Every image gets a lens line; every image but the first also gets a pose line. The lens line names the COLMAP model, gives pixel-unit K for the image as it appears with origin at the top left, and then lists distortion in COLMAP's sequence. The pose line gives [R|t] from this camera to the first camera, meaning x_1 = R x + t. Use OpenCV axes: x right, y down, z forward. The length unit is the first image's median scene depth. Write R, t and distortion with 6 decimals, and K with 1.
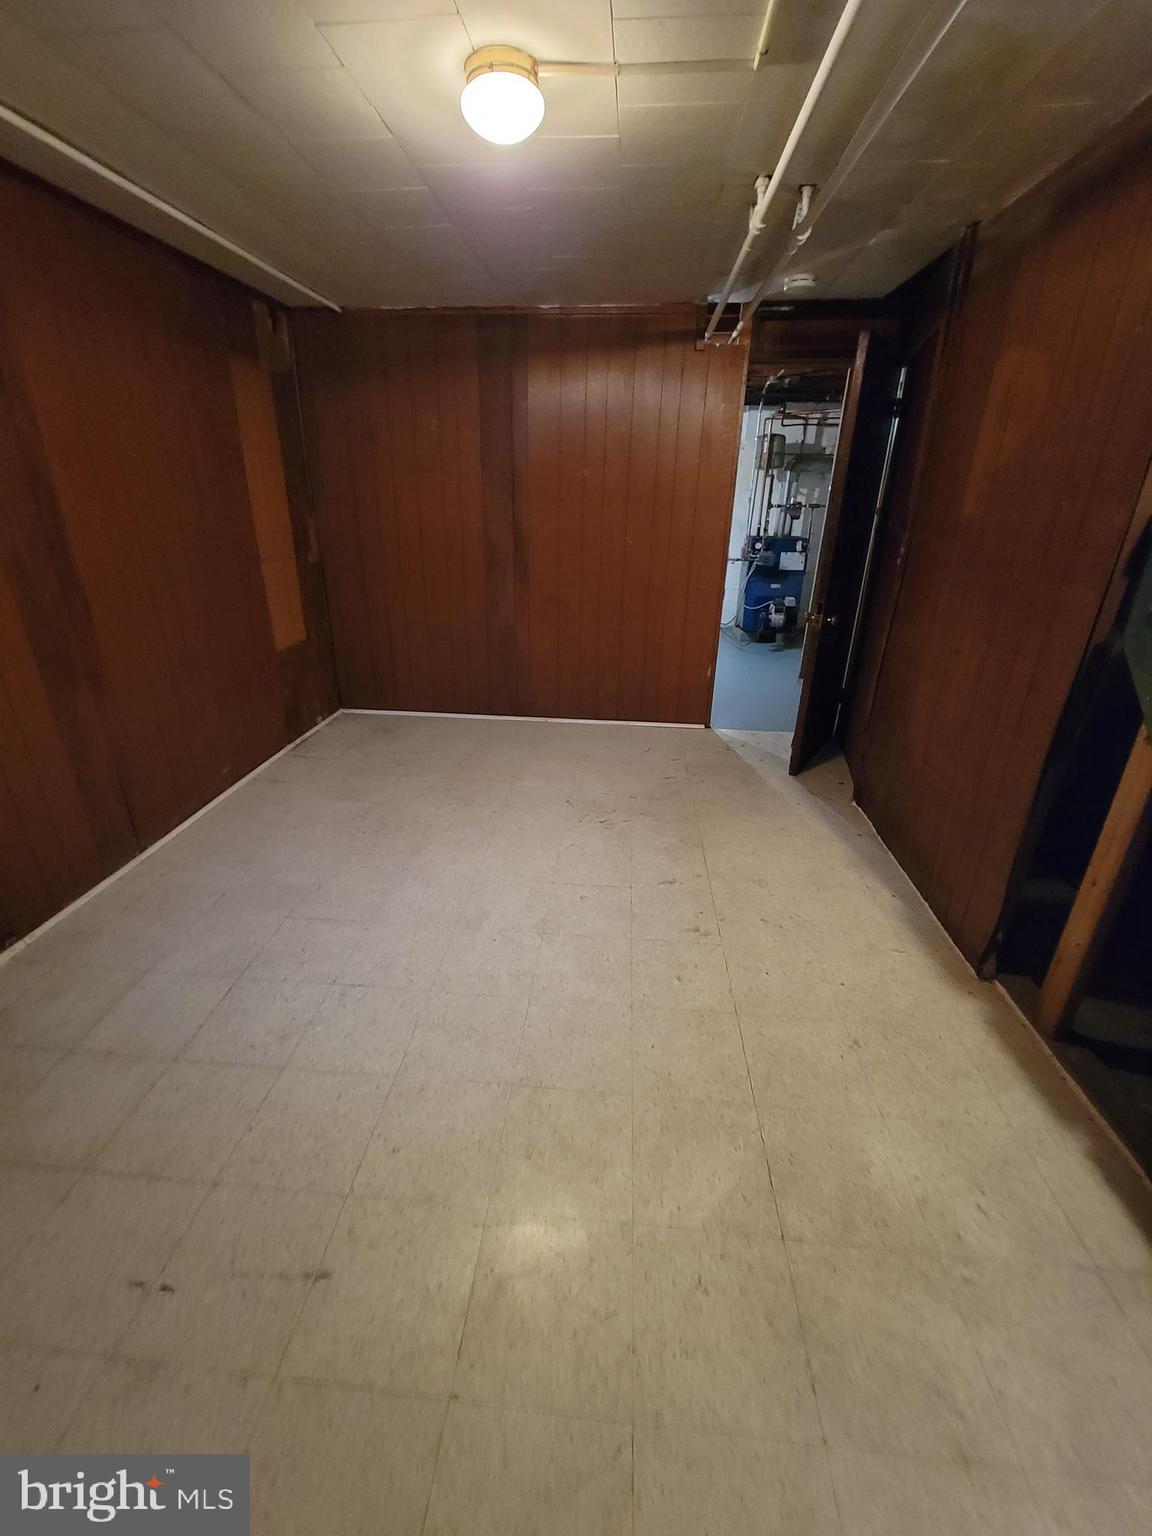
lens RADIAL K [[628.0, 0, 571.2], [0, 628.0, 768.5], [0, 0, 1]] dist [-0.000924, -0.001182]
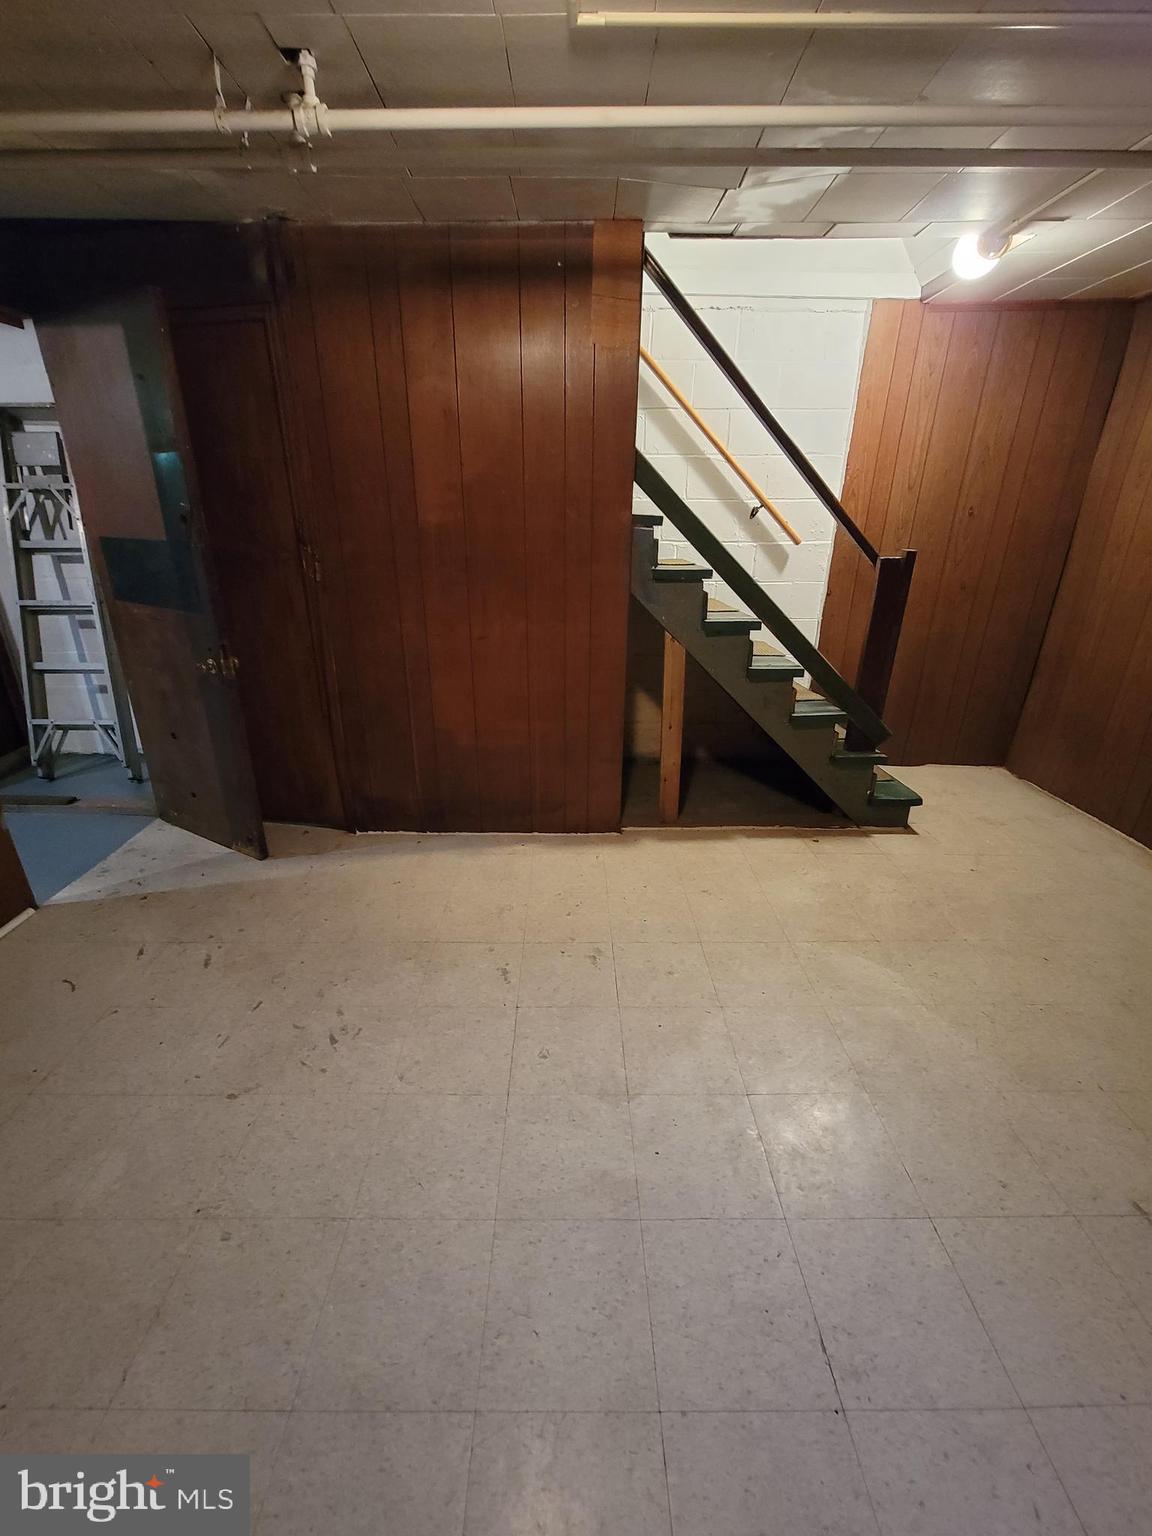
lens RADIAL K [[628.0, 0, 563.9], [0, 628.0, 772.6], [0, 0, 1]] dist [-0.000924, -0.001182]
pose [[-0.087971, -0.393670, 0.915033, -0.479798], [0.399272, 0.827638, 0.394457, -0.317999], [-0.912602, 0.400048, 0.084373, 0.719933]]
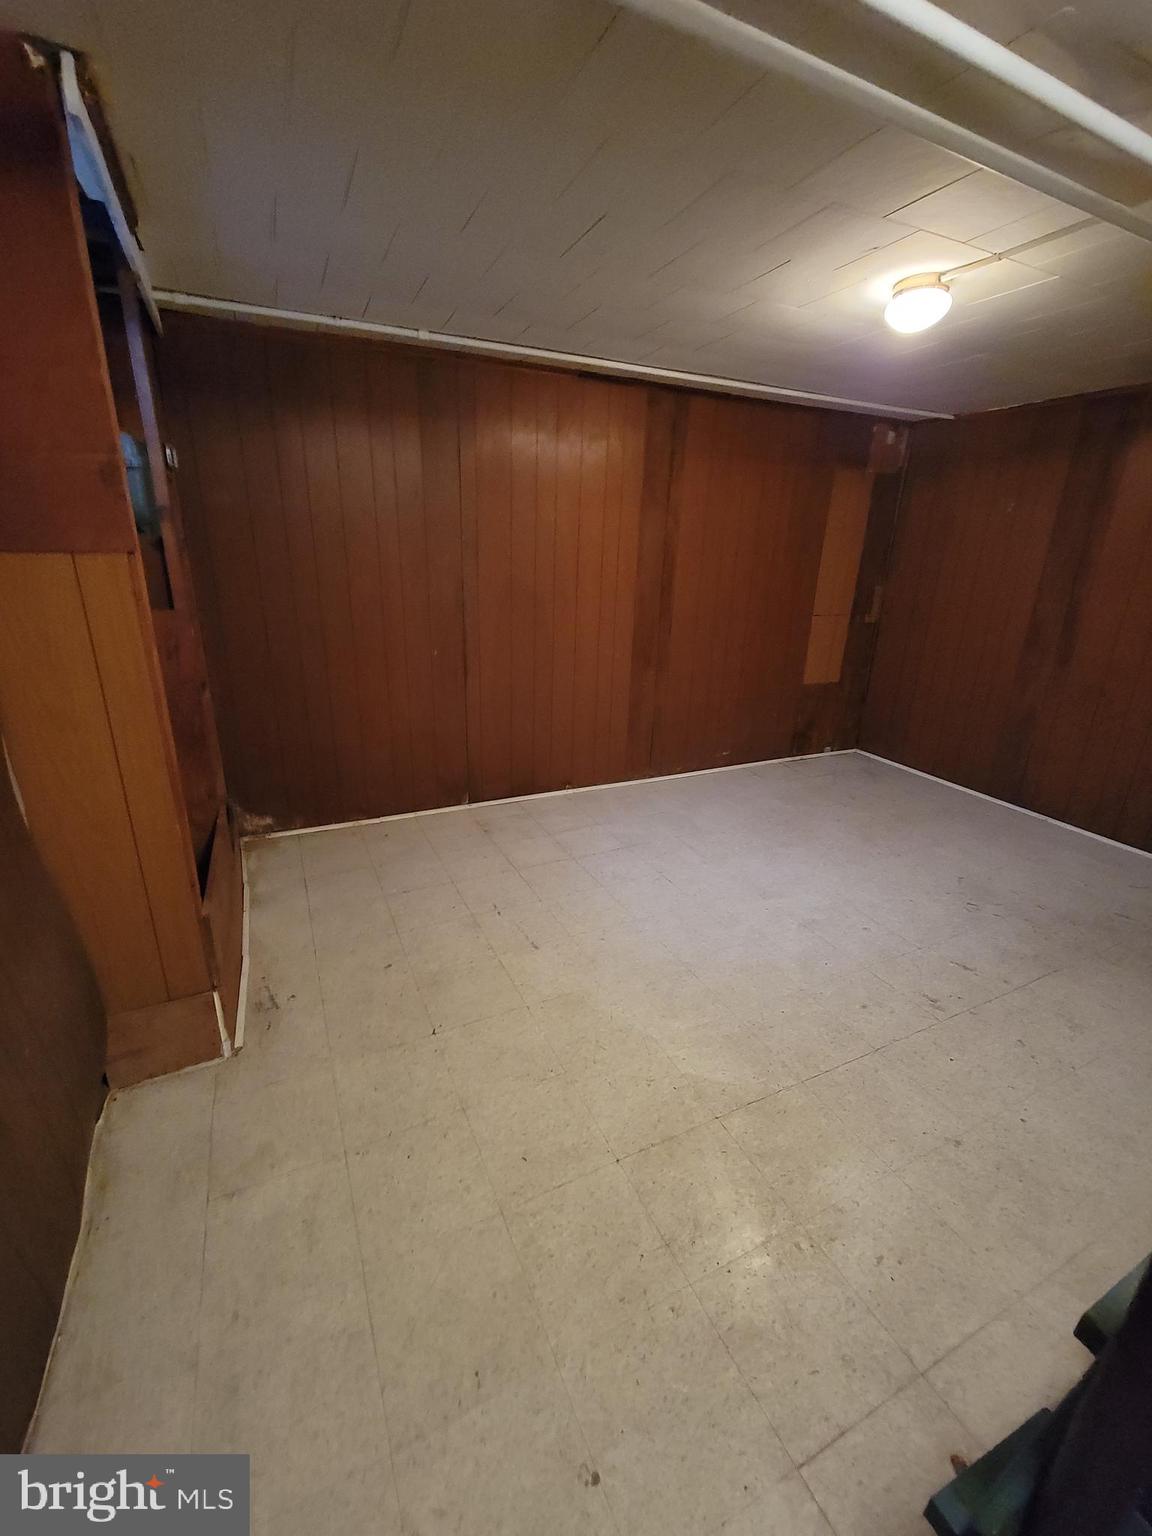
lens RADIAL K [[628.0, 0, 567.0], [0, 628.0, 771.2], [0, 0, 1]] dist [-0.000924, -0.001182]
pose [[0.504714, 0.293952, -0.811700, 0.514589], [-0.368077, 0.923771, 0.105668, 0.025802], [0.780886, 0.245436, 0.574437, -0.091201]]
